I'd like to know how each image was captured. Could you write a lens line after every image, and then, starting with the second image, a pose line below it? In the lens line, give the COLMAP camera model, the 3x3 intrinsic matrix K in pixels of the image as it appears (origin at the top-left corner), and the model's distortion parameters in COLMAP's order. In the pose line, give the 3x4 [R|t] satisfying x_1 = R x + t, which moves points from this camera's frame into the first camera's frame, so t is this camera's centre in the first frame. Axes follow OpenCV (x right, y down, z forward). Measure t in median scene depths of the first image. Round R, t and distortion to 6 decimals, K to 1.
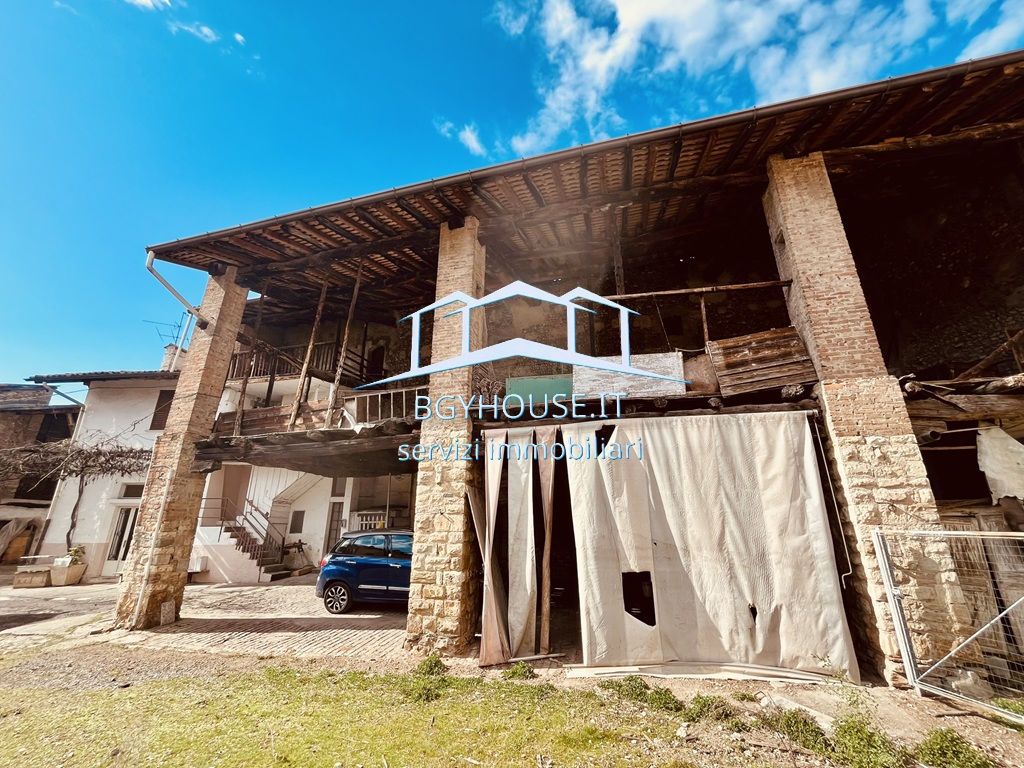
lens RADIAL K [[421.5, 0, 512.0], [0, 421.5, 384.0], [0, 0, 1]] dist [0.000695, 0.000282]
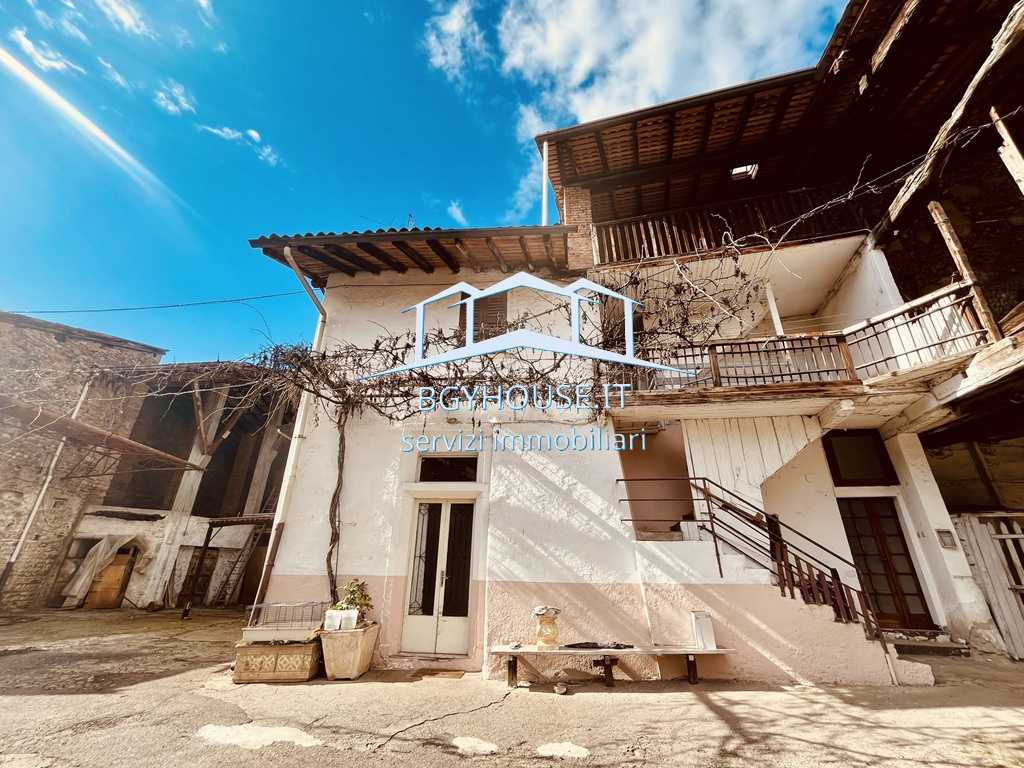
lens RADIAL K [[415.0, 0, 514.4], [0, 415.0, 385.9], [0, 0, 1]] dist [-0.003040, 0.000063]
pose [[0.999899, 0.014170, 0.000715, -0.861074], [-0.014057, 0.996259, -0.085266, 0.207693], [-0.001921, 0.085247, 0.996358, 0.533151]]
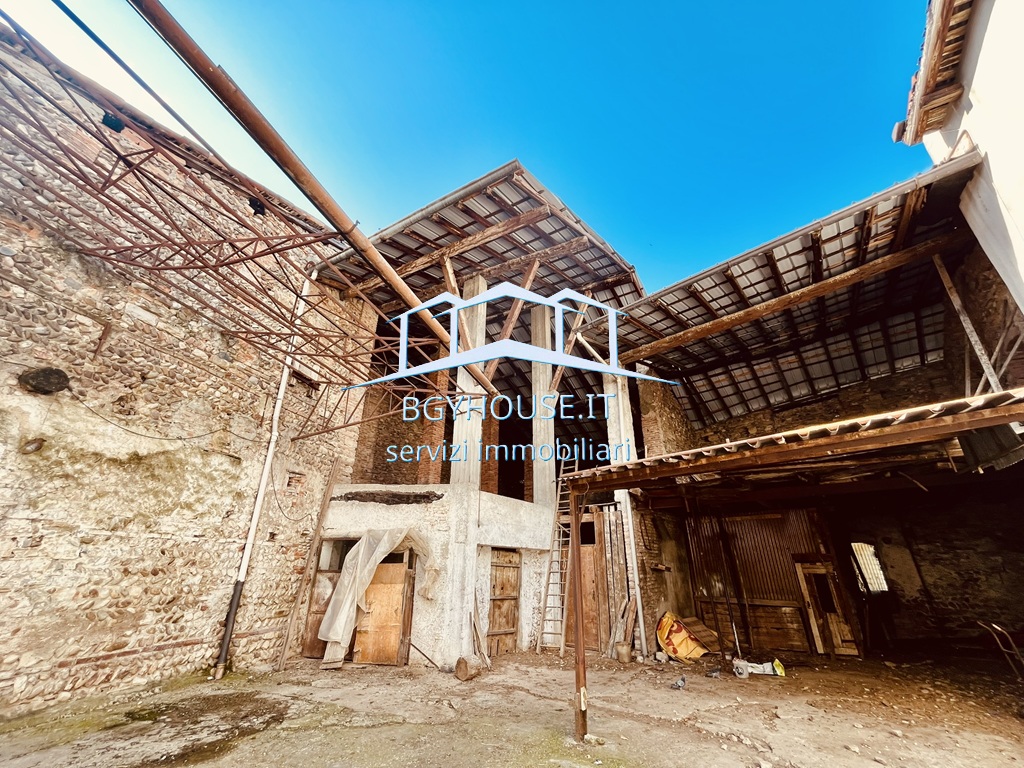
lens RADIAL K [[415.0, 0, 514.4], [0, 415.0, 385.9], [0, 0, 1]] dist [-0.003040, 0.000063]
pose [[0.926127, -0.151805, -0.345316, -1.417135], [0.119677, 0.986400, -0.112662, 0.386182], [0.357723, 0.063013, 0.931699, 1.083801]]
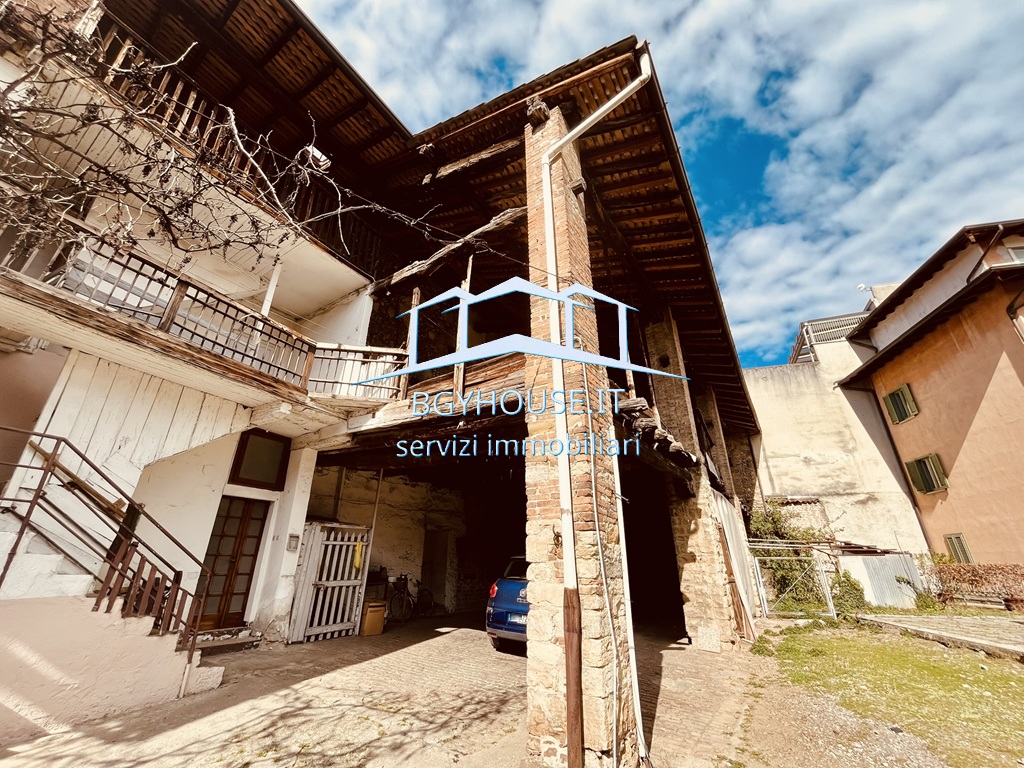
lens RADIAL K [[415.0, 0, 514.4], [0, 415.0, 385.9], [0, 0, 1]] dist [-0.003040, 0.000063]
pose [[0.283877, 0.381026, 0.879905, -0.837981], [-0.303556, 0.906170, -0.294465, 0.220143], [-0.909543, -0.183508, 0.372903, 0.587466]]
